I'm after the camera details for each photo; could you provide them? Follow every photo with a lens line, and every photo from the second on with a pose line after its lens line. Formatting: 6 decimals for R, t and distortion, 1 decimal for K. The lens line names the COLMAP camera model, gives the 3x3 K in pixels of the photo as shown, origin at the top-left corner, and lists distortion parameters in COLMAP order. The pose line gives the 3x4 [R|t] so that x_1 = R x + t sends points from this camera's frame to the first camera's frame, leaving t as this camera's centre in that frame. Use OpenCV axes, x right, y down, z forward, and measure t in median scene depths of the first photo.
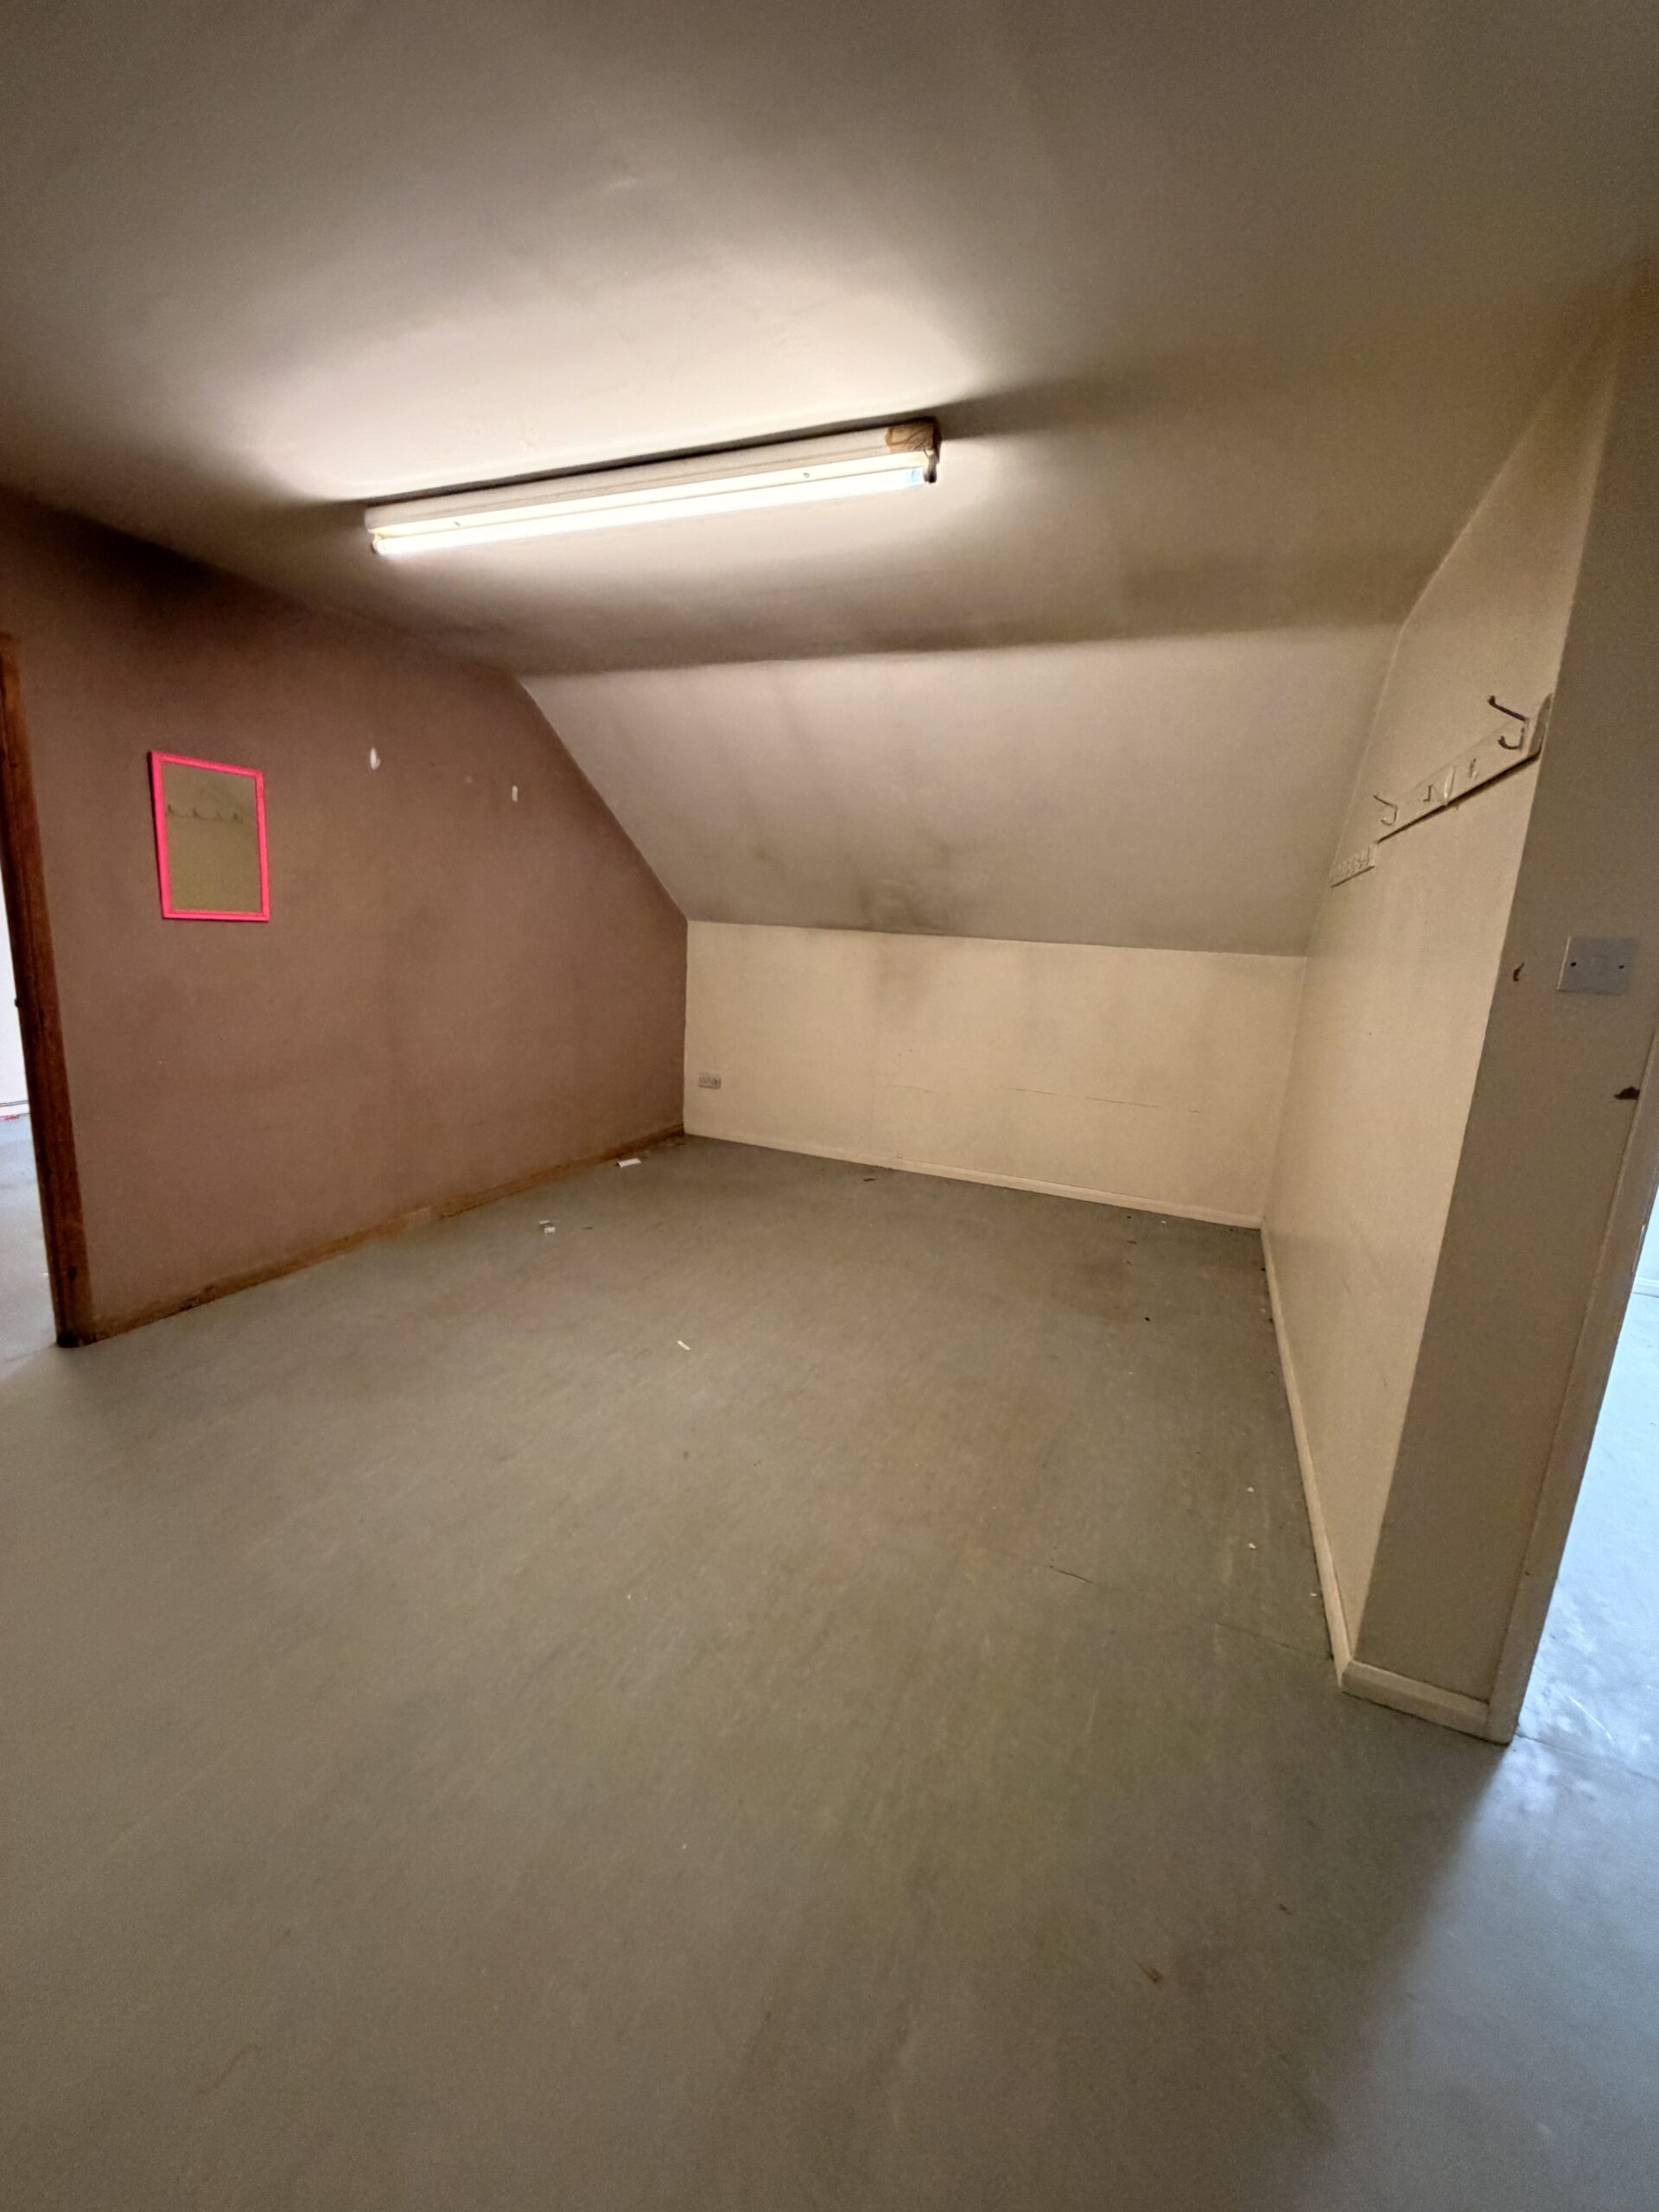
lens RADIAL K [[885.7, 0, 838.6], [0, 885.7, 1107.5], [0, 0, 1]] dist [0.001153, 0.000011]
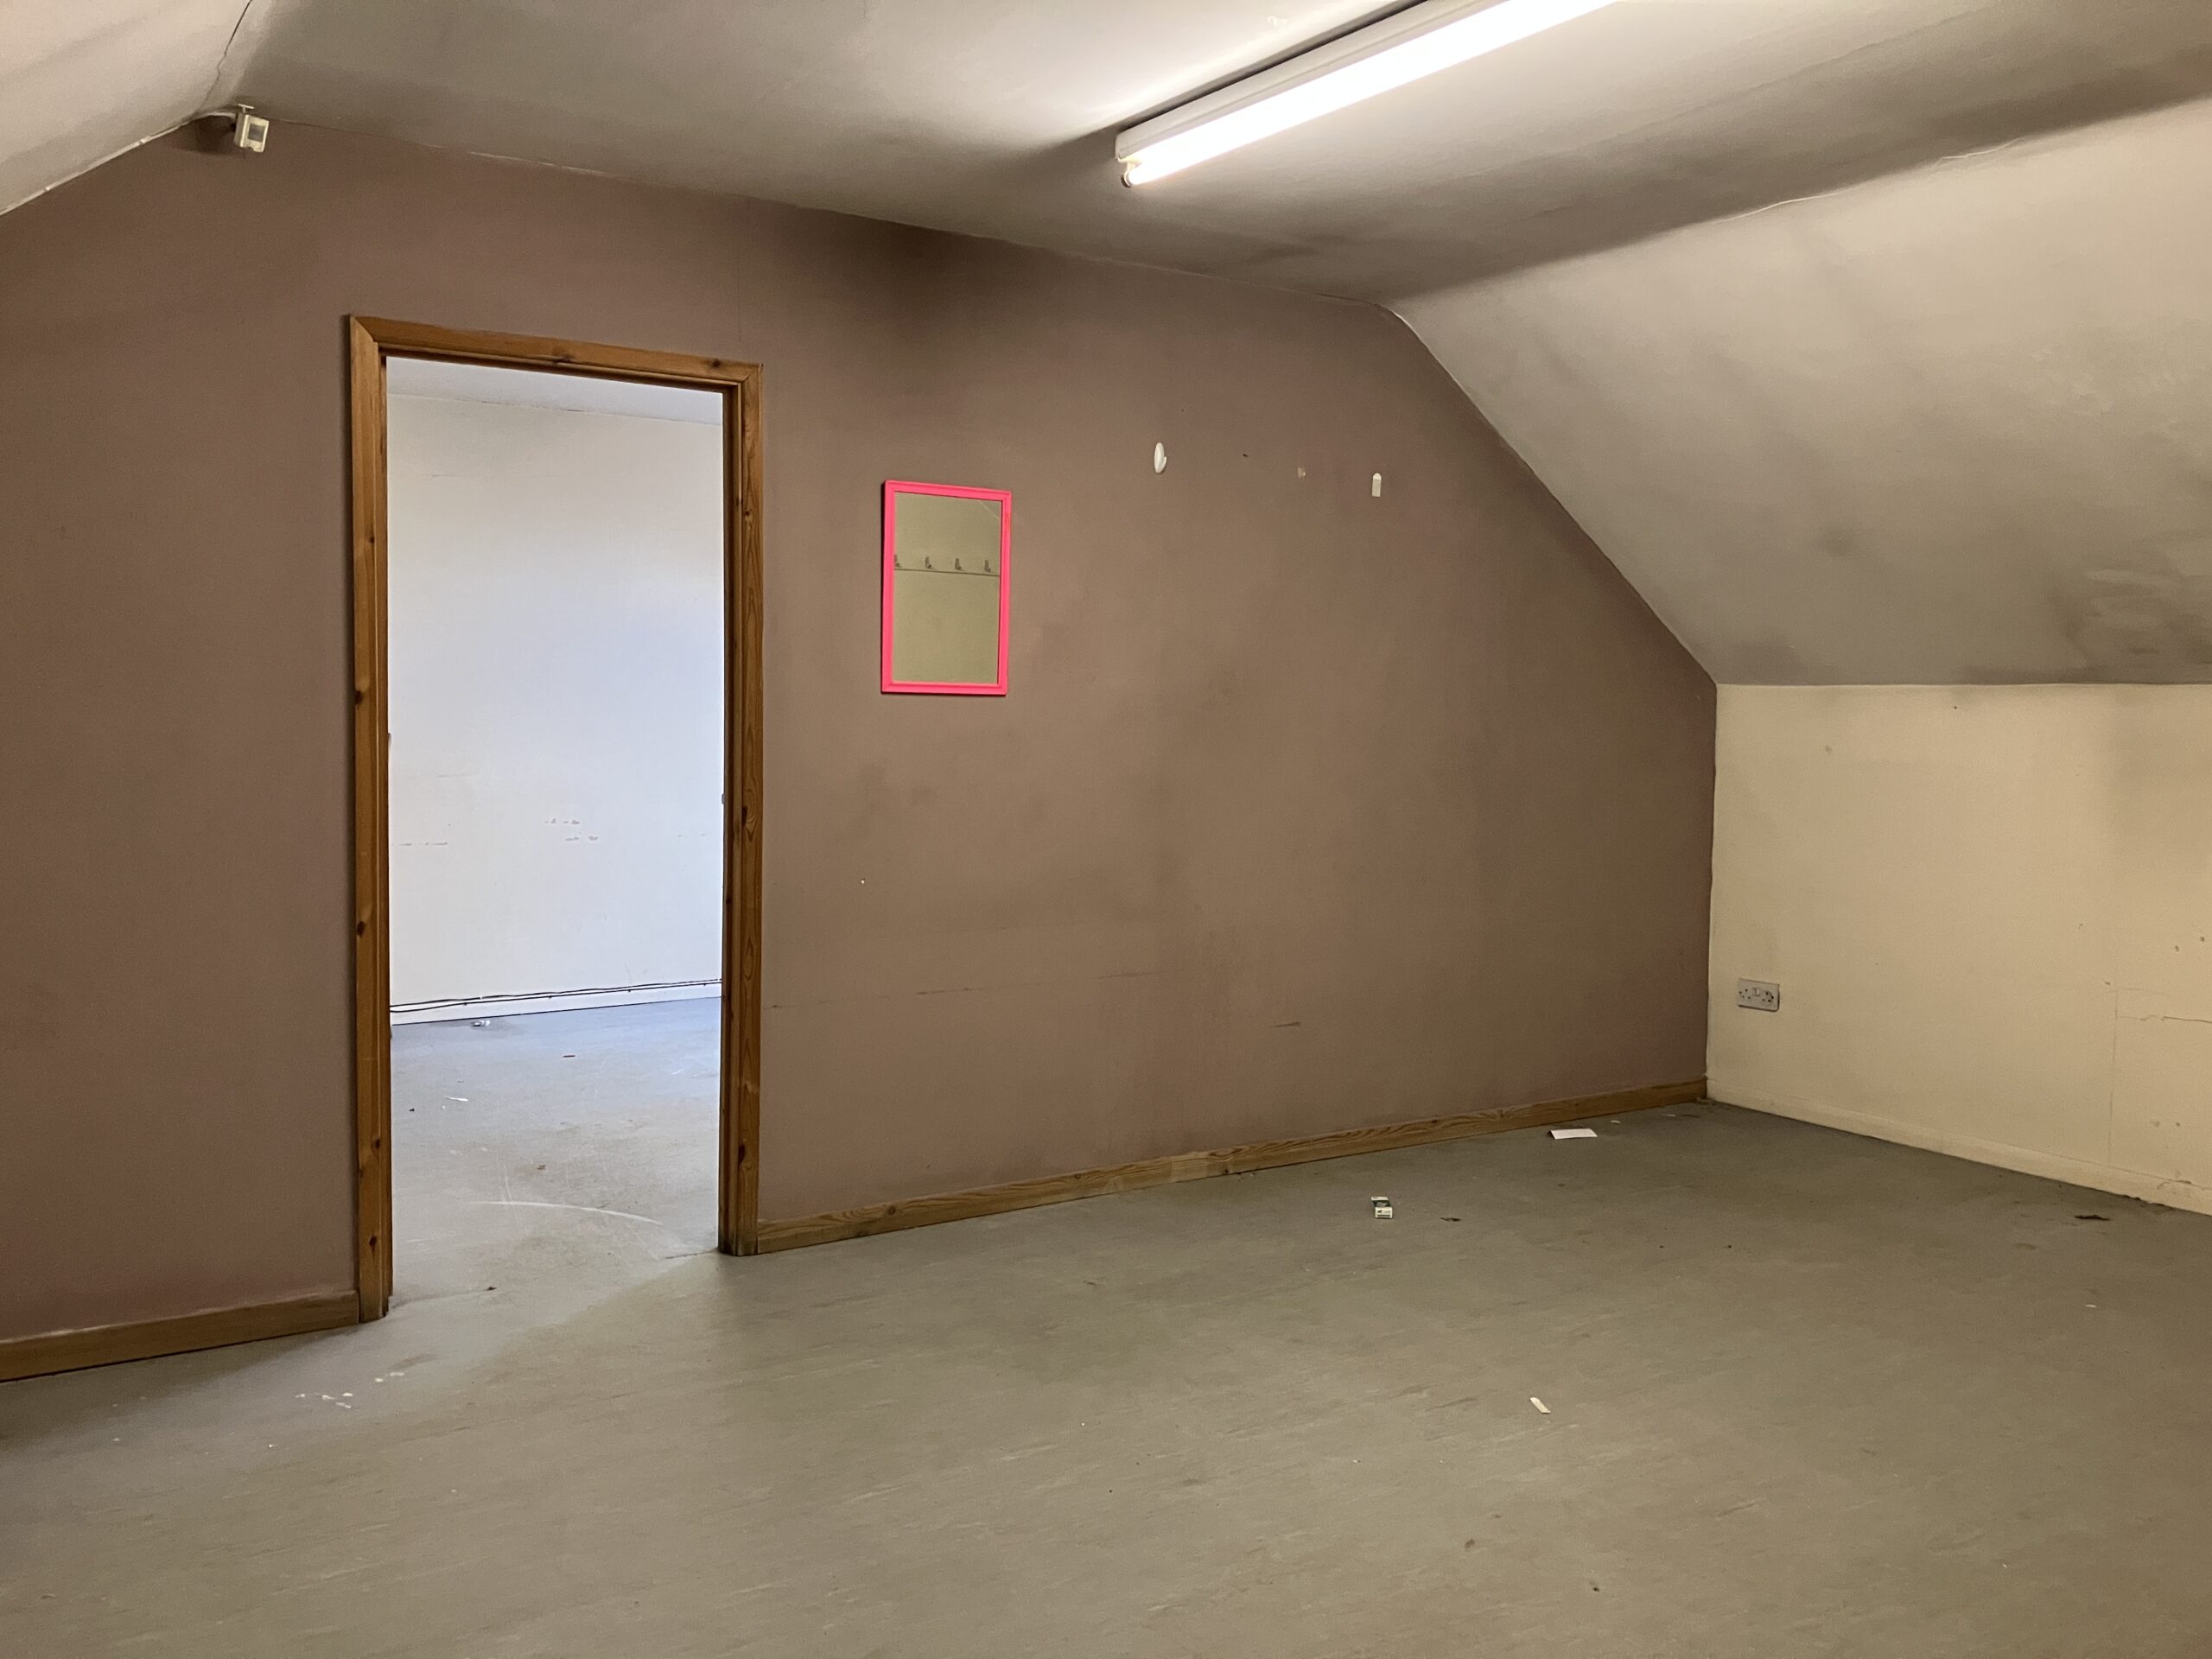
lens RADIAL K [[1827.2, 0, 1104.7], [0, 1827.2, 823.3], [0, 0, 1]] dist [0.046304, -0.058666]
pose [[0.837556, -0.009416, -0.546271, 0.185072], [-0.076396, 0.988010, -0.134163, 0.068484], [0.540985, 0.154102, 0.826794, -0.124942]]
